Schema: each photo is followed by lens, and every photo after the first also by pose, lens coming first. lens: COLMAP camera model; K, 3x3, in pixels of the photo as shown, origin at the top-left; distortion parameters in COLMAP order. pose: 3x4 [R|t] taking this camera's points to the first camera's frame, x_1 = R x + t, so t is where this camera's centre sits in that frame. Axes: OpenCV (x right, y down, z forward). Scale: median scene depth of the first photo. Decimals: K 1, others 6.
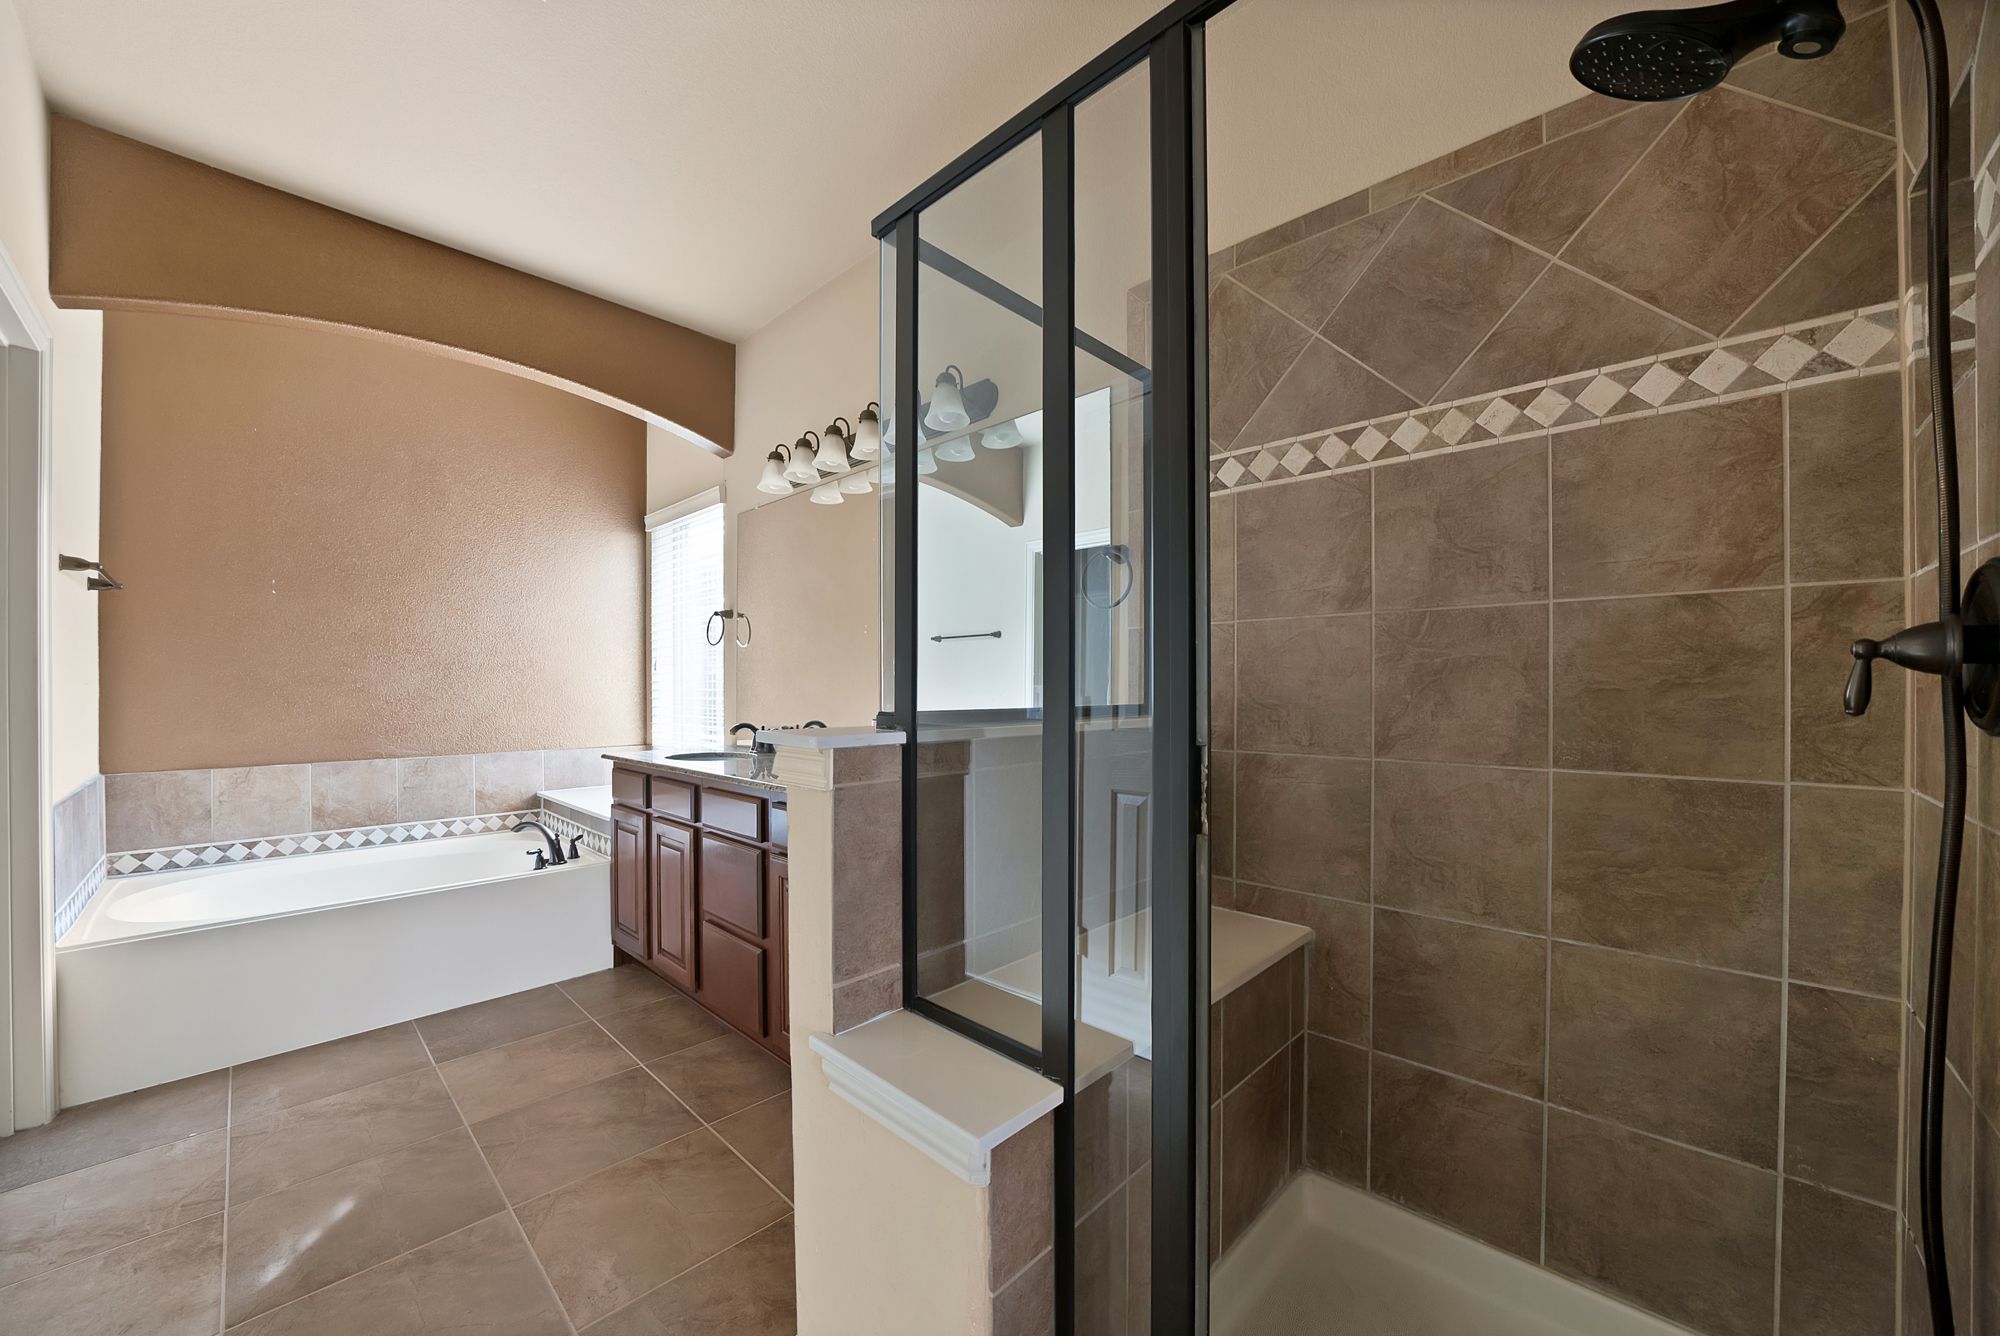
lens RADIAL K [[728.6, 0, 989.2], [0, 728.6, 678.2], [0, 0, 1]] dist [-0.027383, 0.003987]
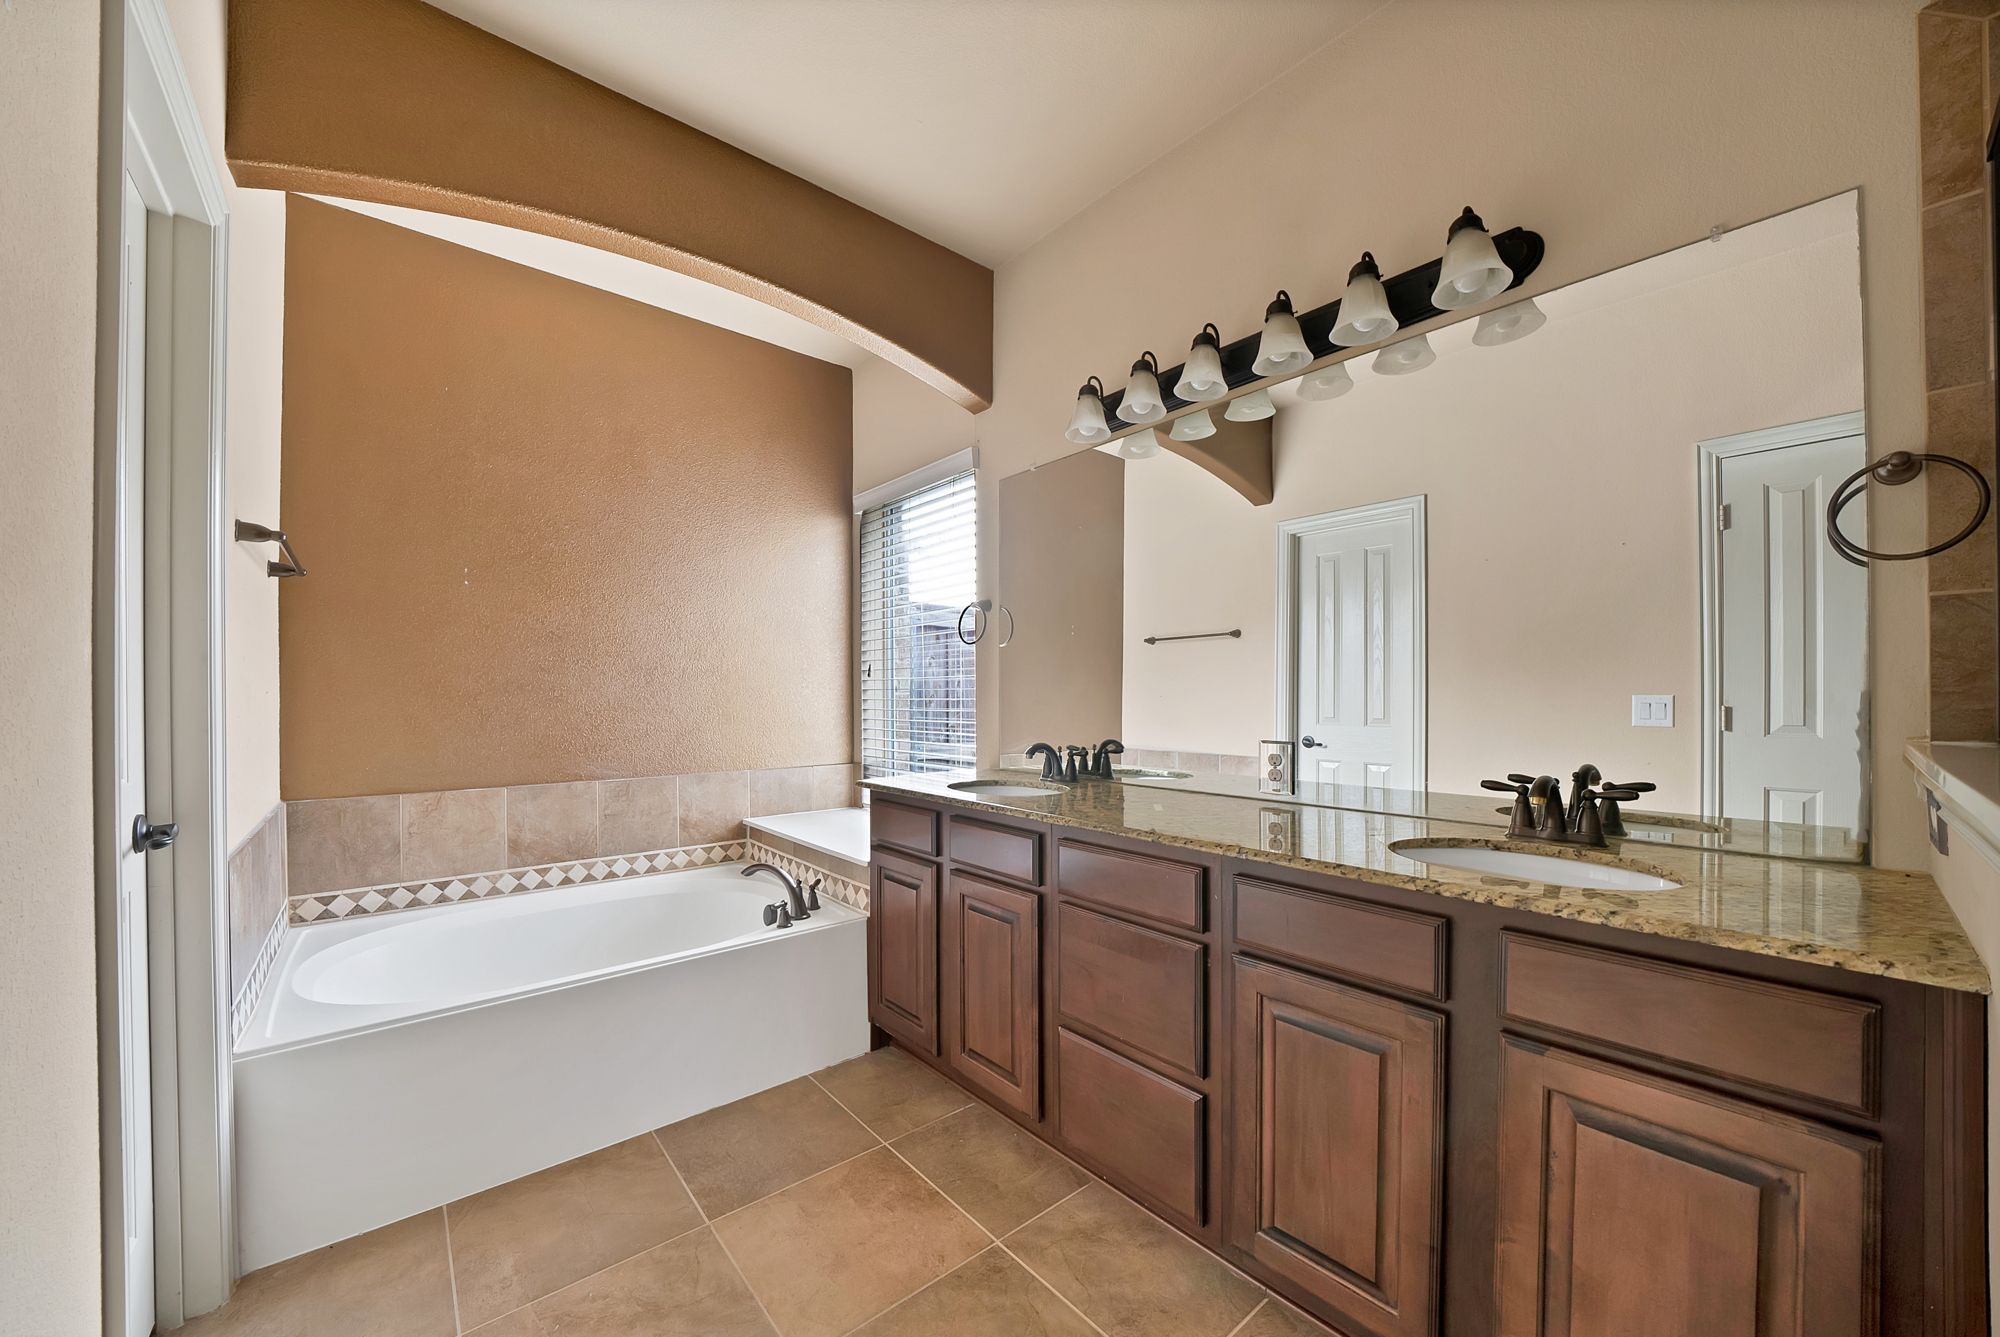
lens RADIAL K [[725.4, 0, 999.1], [0, 725.4, 687.9], [0, 0, 1]] dist [-0.020321, 0.000132]
pose [[0.994425, -0.000940, -0.105445, -0.297727], [0.001113, 0.999998, 0.001580, 0.002107], [0.105444, -0.001689, 0.994424, 0.229650]]
